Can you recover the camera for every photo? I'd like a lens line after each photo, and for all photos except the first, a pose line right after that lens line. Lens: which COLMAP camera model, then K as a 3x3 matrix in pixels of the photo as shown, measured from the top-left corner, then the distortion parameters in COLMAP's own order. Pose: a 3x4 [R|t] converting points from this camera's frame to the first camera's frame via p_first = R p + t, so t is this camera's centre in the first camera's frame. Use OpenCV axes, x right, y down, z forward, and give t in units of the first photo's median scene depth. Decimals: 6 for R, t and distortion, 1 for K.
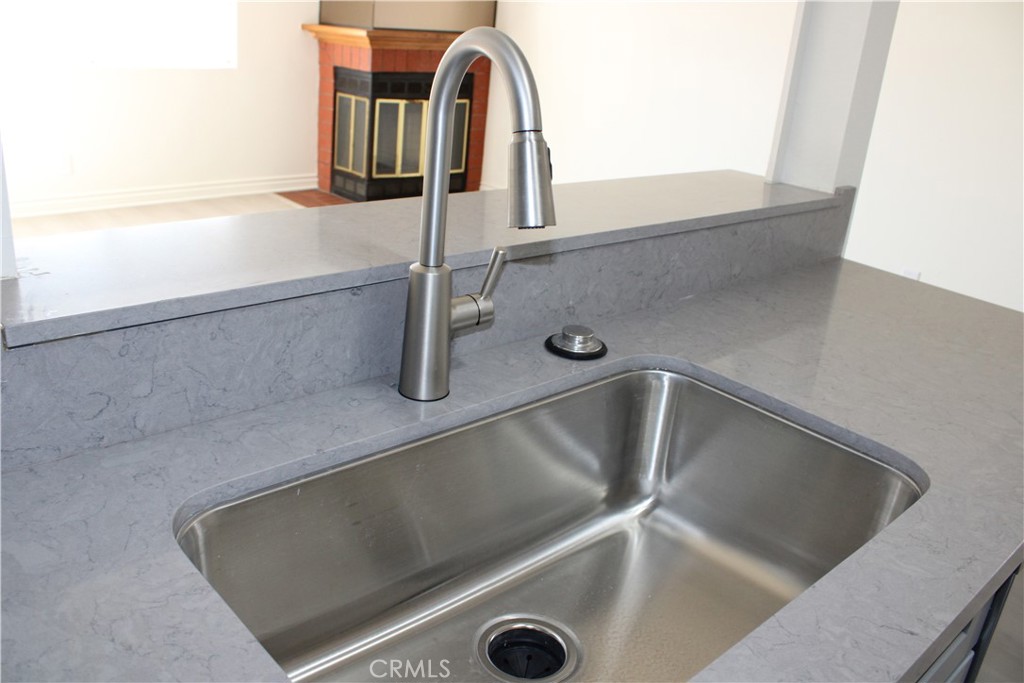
lens RADIAL K [[851.7, 0, 511.3], [0, 851.7, 329.1], [0, 0, 1]] dist [-0.181971, 0.170270]
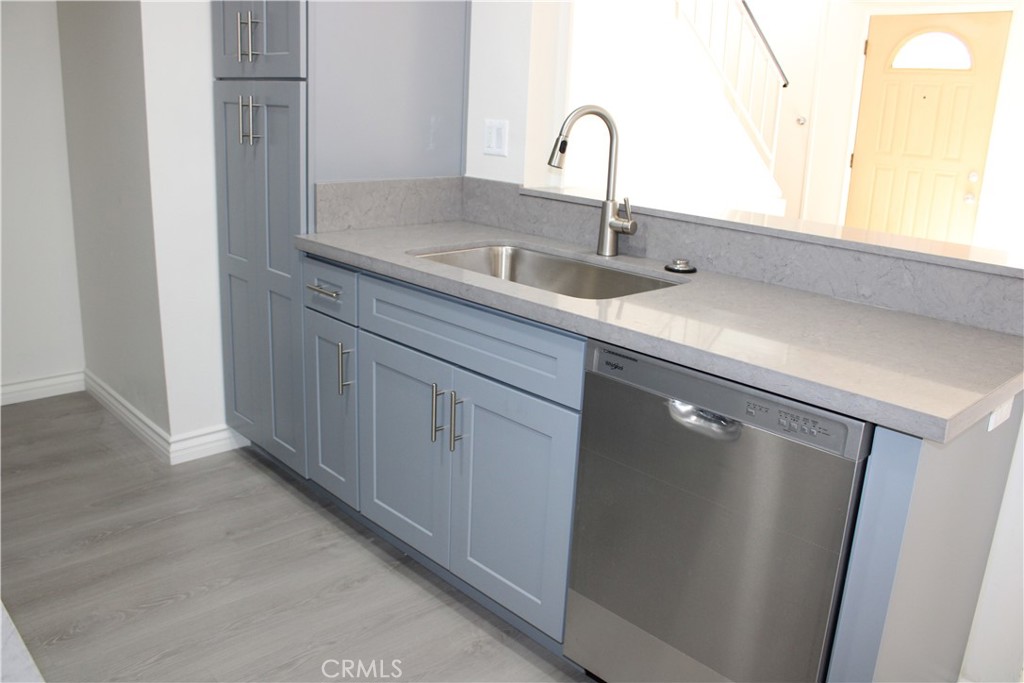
lens RADIAL K [[851.7, 0, 511.3], [0, 851.7, 329.1], [0, 0, 1]] dist [-0.181971, 0.170270]
pose [[0.015206, 0.170732, -0.985200, 1.814018], [-0.395292, 0.906073, 0.150918, 0.006712], [0.918429, 0.387147, 0.081267, 0.492483]]
